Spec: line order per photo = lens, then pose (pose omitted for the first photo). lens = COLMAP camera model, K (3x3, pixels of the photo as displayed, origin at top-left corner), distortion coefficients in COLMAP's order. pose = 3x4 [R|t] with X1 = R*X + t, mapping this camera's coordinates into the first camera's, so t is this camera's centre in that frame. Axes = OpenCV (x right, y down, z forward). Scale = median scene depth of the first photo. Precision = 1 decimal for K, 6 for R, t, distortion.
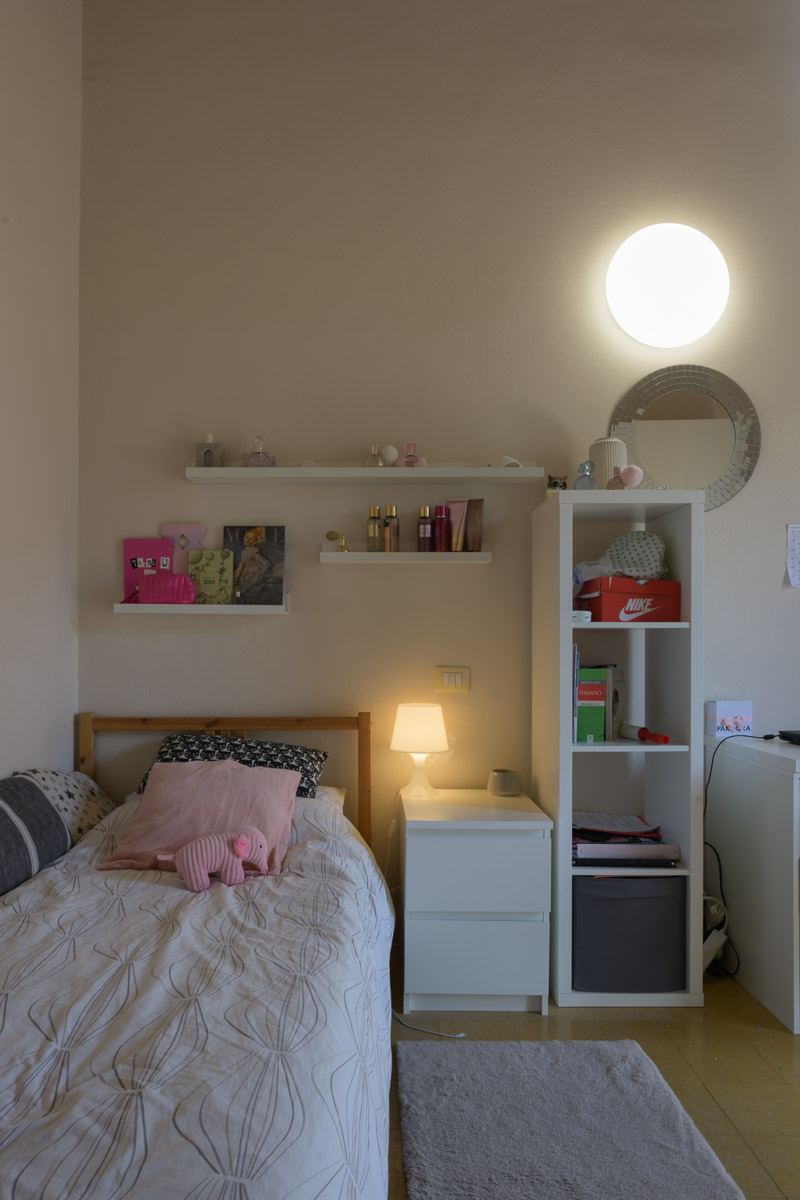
lens RADIAL K [[818.8, 0, 393.2], [0, 818.8, 647.8], [0, 0, 1]] dist [0.003700, -0.000633]
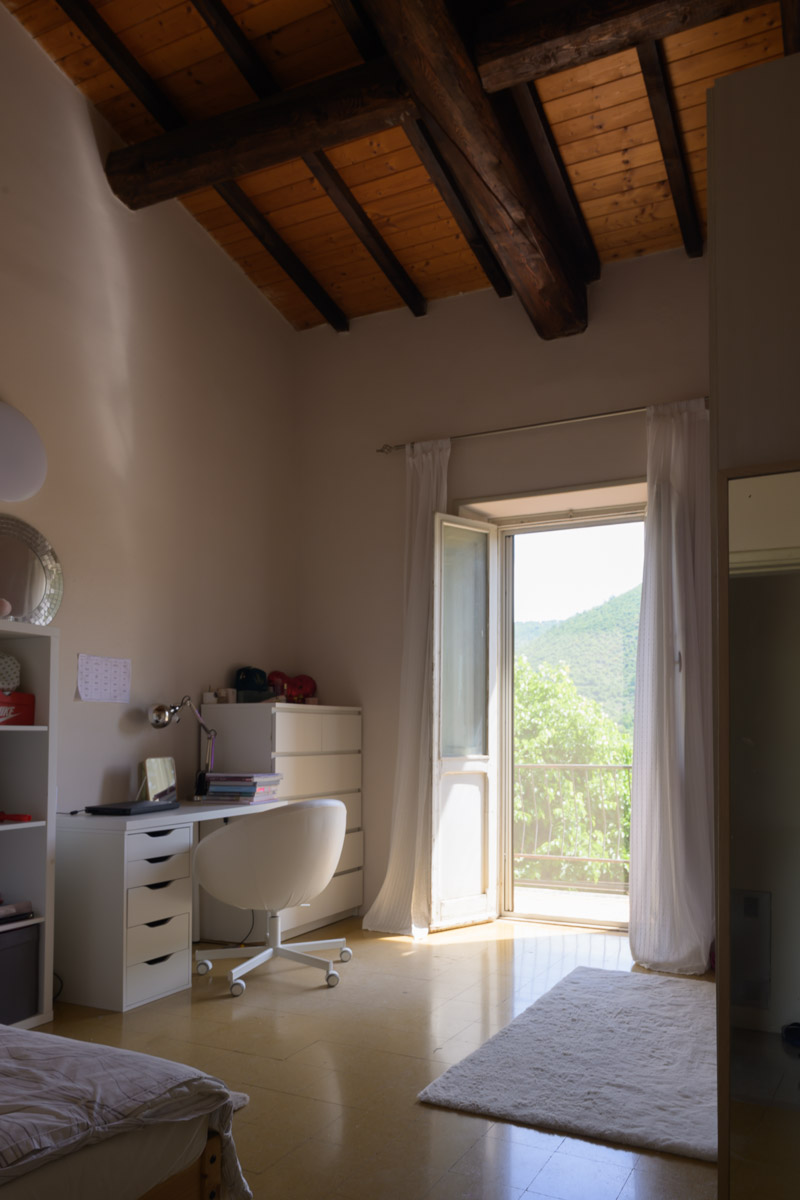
lens RADIAL K [[951.1, 0, 400.6], [0, 951.1, 705.4], [0, 0, 1]] dist [-0.002412, -0.000839]
pose [[0.465276, 0.030613, 0.884636, -0.686303], [0.007465, 0.999231, -0.038504, -0.001812], [-0.885134, 0.024519, 0.464689, -0.197647]]
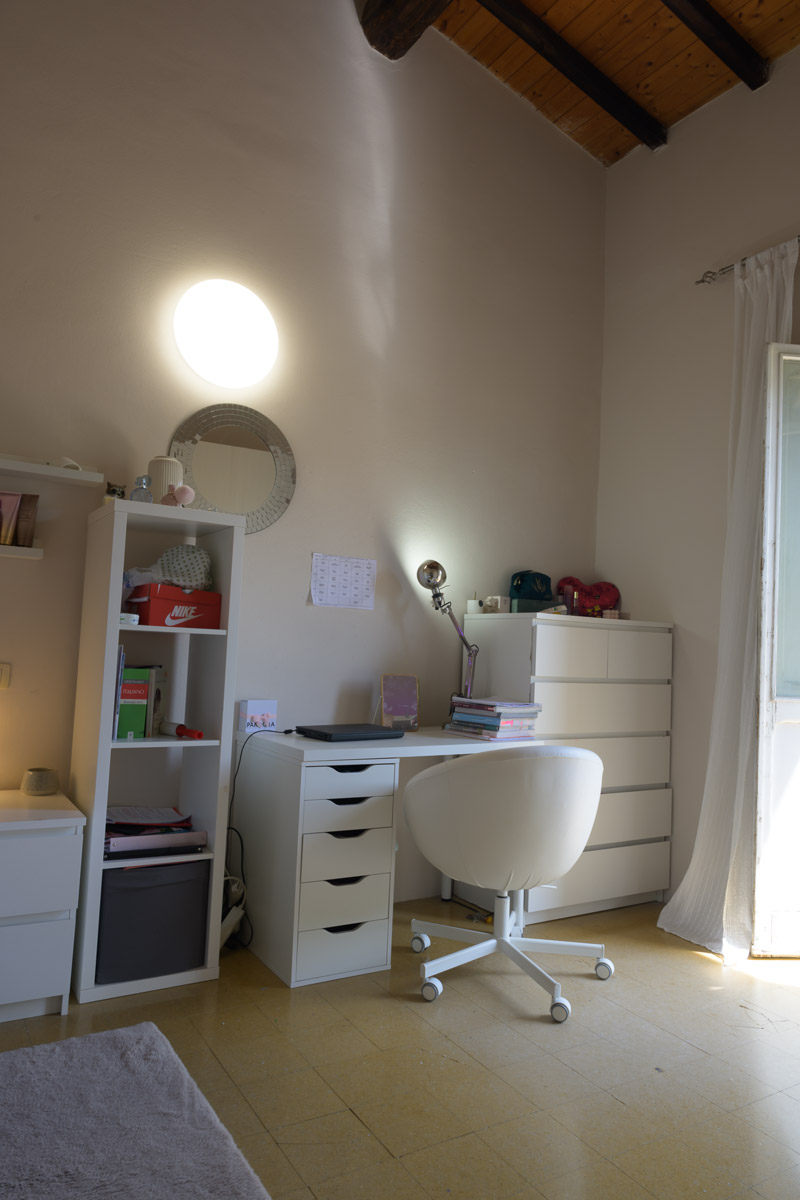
lens RADIAL K [[789.6, 0, 399.6], [0, 789.6, 597.3], [0, 0, 1]] dist [0.002728, -0.004339]
pose [[0.859343, 0.073396, 0.506105, 0.011180], [-0.041608, 0.996401, -0.073852, -0.005529], [-0.509704, 0.042406, 0.859304, -0.058009]]
